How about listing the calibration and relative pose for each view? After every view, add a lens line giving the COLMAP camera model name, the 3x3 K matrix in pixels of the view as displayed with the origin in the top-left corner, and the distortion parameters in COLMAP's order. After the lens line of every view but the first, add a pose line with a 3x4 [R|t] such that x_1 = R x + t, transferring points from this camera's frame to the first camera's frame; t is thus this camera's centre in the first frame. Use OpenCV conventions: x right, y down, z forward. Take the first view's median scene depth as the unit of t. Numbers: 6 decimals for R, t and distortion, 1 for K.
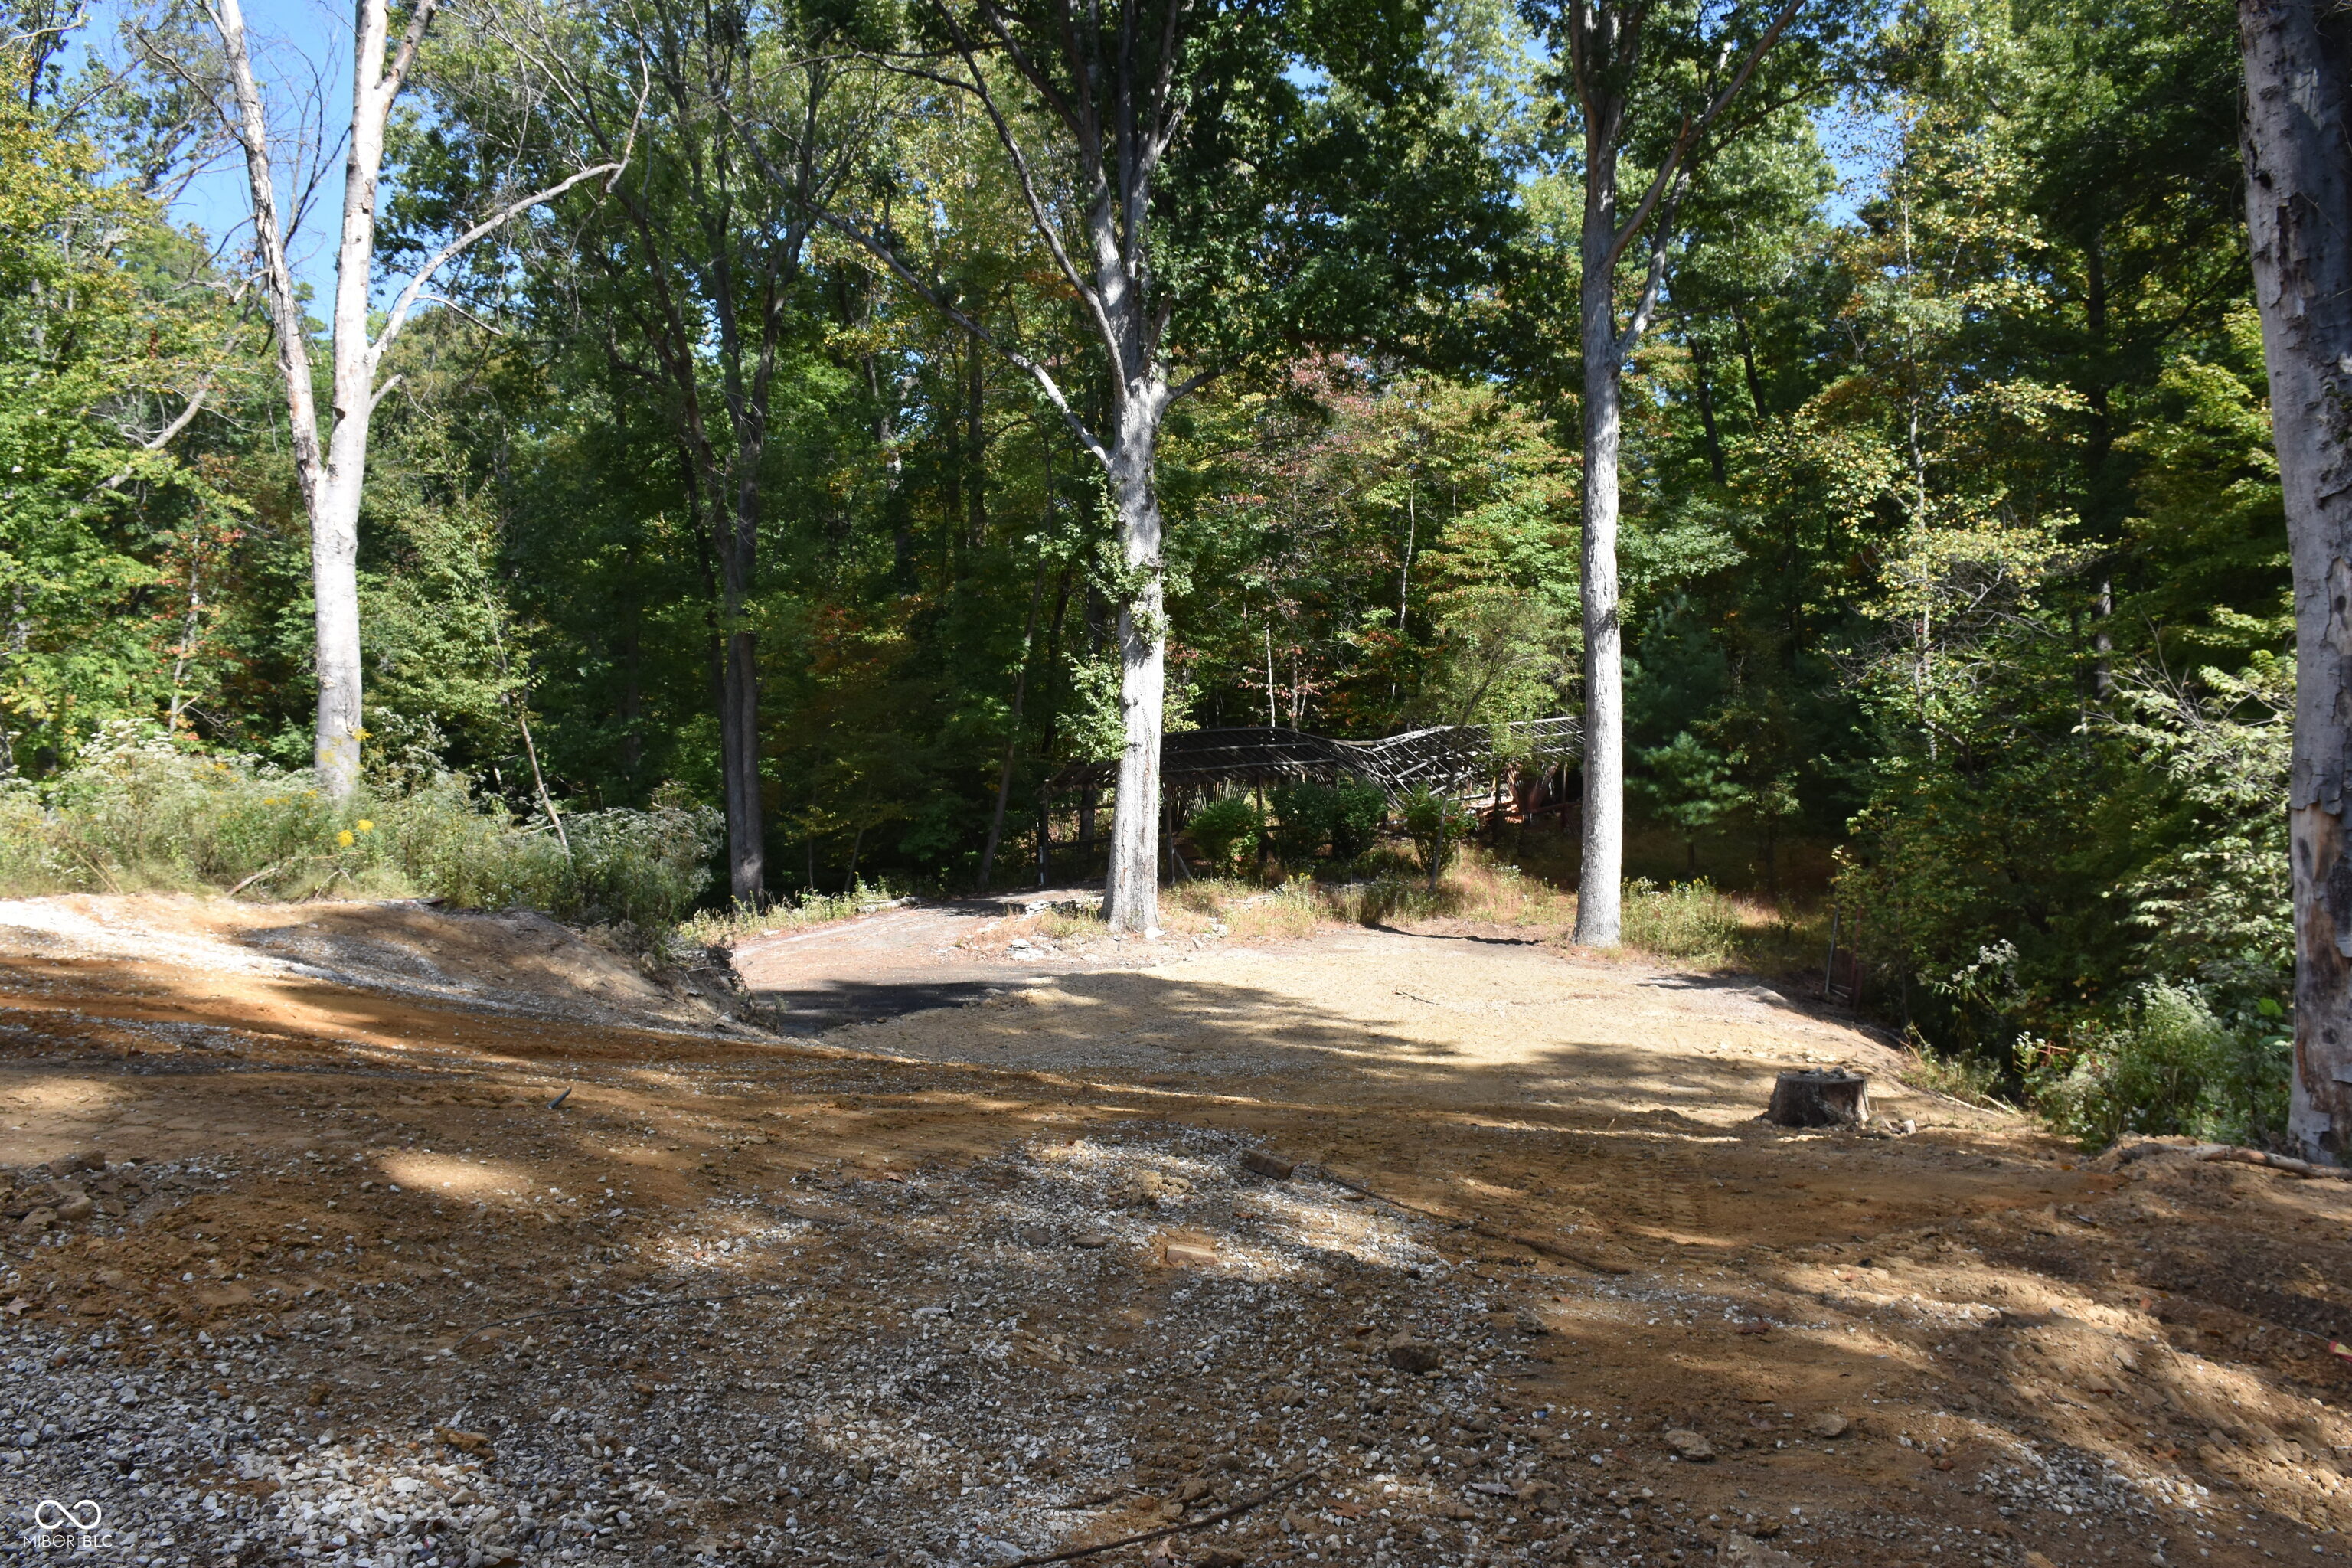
lens RADIAL K [[1834.2, 0, 1182.0], [0, 1834.2, 793.9], [0, 0, 1]] dist [-0.148722, 0.104777]
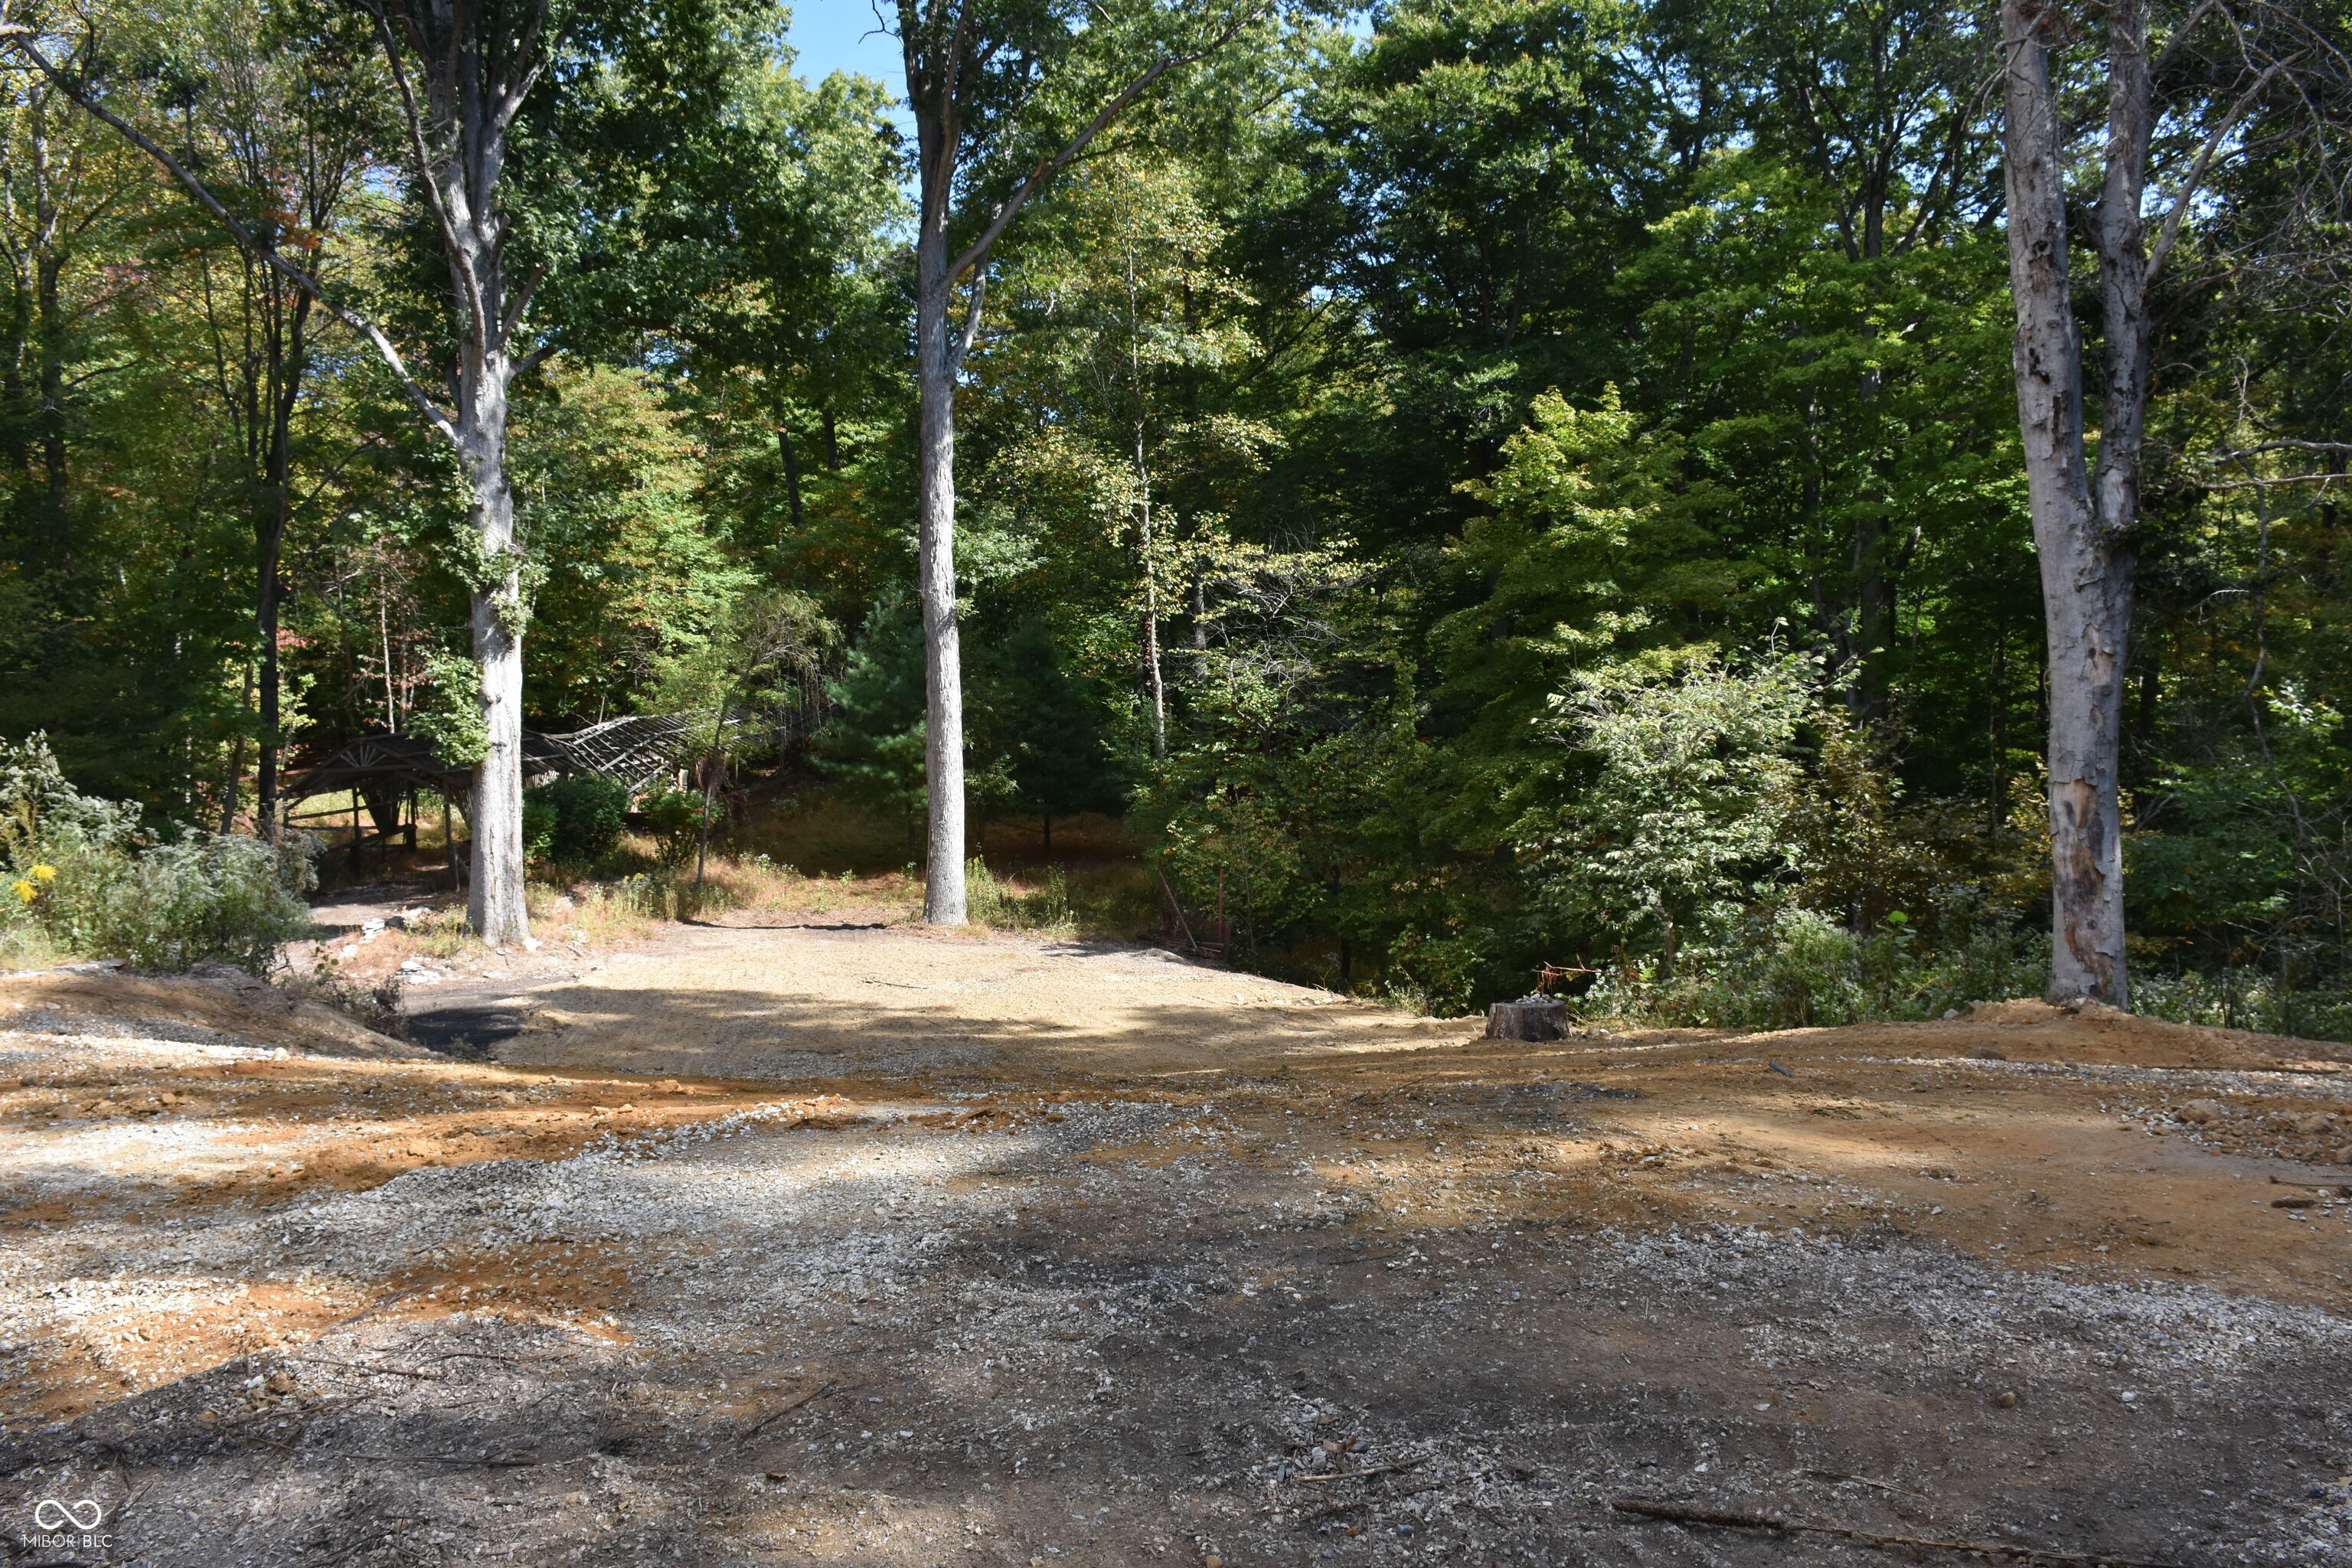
lens RADIAL K [[1834.2, 0, 1185.5], [0, 1834.2, 789.1], [0, 0, 1]] dist [-0.148722, 0.104777]
pose [[0.806854, -0.032843, 0.589838, -0.284167], [0.027768, 0.999458, 0.017667, -0.010660], [-0.590098, 0.002124, 0.807329, 0.054488]]
